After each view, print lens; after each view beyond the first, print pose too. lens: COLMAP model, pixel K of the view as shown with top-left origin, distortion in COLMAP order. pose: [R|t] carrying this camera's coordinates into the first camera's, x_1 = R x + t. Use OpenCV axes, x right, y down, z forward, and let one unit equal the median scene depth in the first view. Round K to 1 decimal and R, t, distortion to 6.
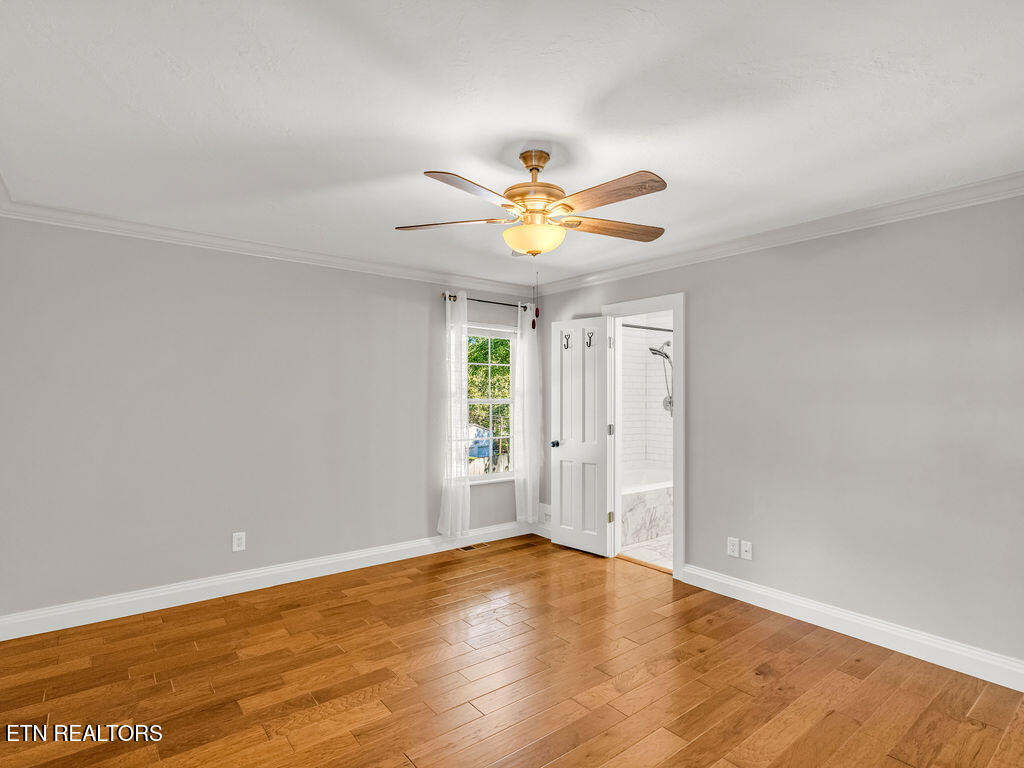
lens RADIAL K [[532.8, 0, 513.6], [0, 532.8, 378.1], [0, 0, 1]] dist [-0.004571, 0.000086]
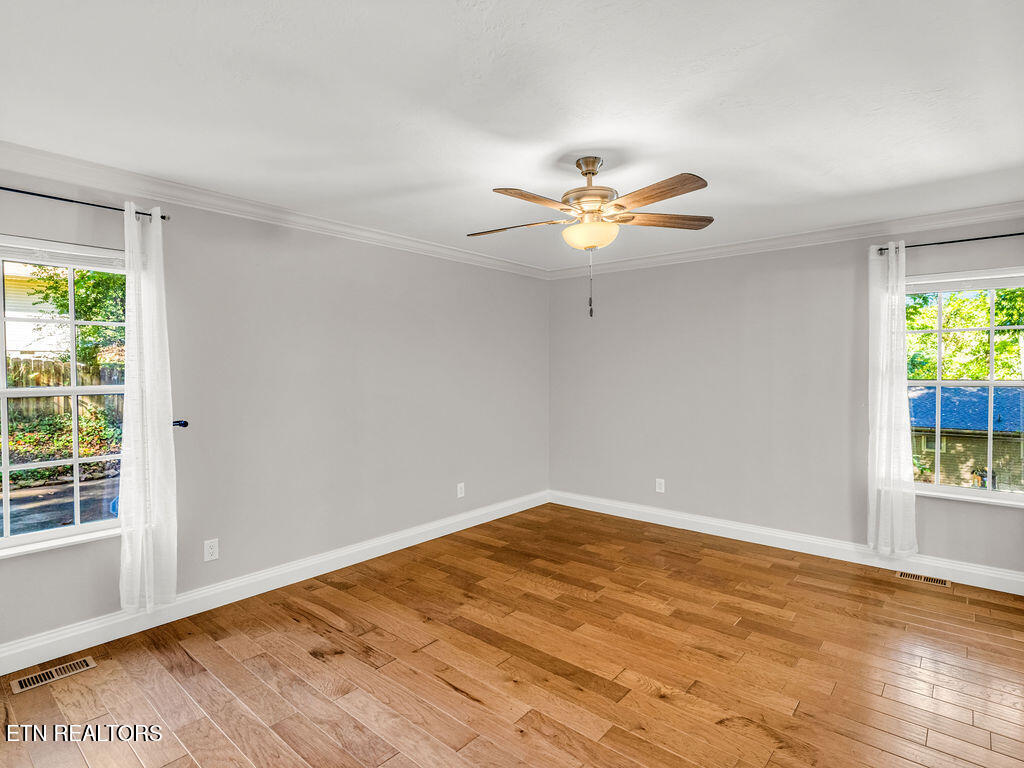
lens RADIAL K [[532.8, 0, 513.6], [0, 532.8, 378.1], [0, 0, 1]] dist [-0.004571, 0.000086]
pose [[0.195184, 0.009253, -0.980723, 0.803447], [0.033497, 0.999309, 0.016095, 0.007921], [0.980195, -0.035993, 0.194739, 0.450168]]
